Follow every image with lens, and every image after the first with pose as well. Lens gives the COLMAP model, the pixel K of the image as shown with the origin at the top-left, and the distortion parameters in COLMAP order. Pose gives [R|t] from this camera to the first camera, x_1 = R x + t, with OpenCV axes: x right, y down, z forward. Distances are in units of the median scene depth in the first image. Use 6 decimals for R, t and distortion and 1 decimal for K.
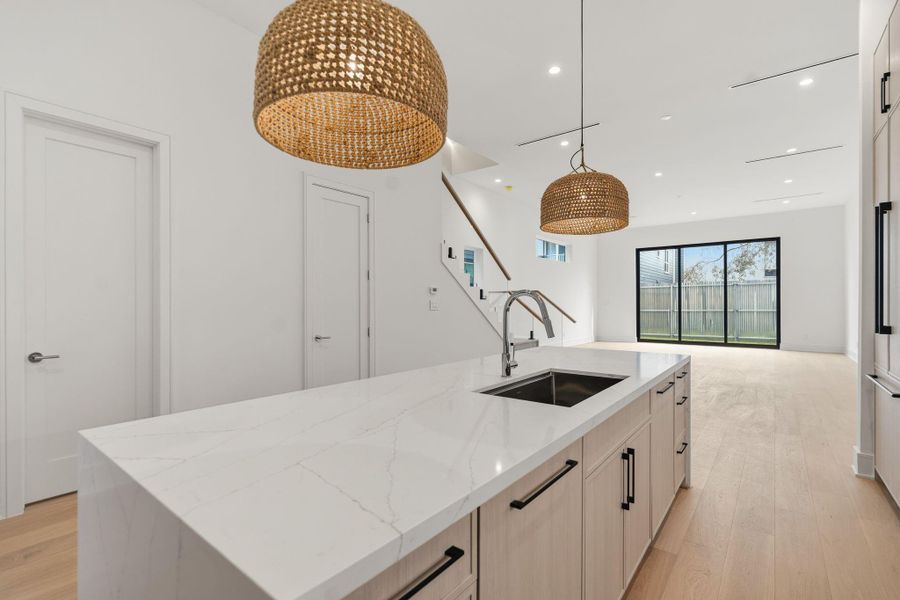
lens RADIAL K [[418.5, 0, 446.9], [0, 418.5, 302.5], [0, 0, 1]] dist [0.012870, -0.000342]
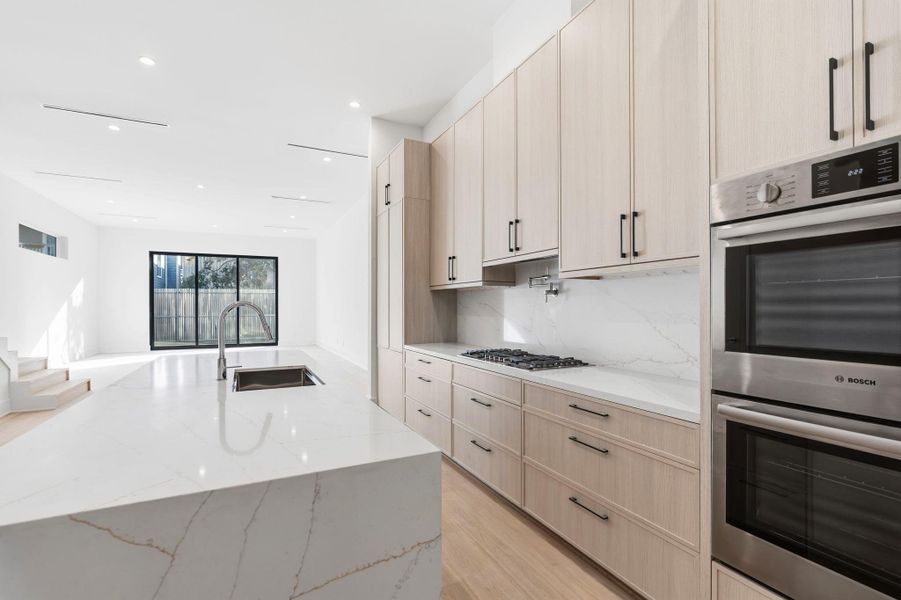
lens RADIAL K [[418.9, 0, 444.7], [0, 418.9, 303.2], [0, 0, 1]] dist [0.012870, -0.000342]
pose [[0.430675, 0.006360, 0.902485, -0.126914], [0.002811, 0.999961, -0.008388, -0.002549], [-0.902503, 0.006149, 0.430640, 0.001971]]
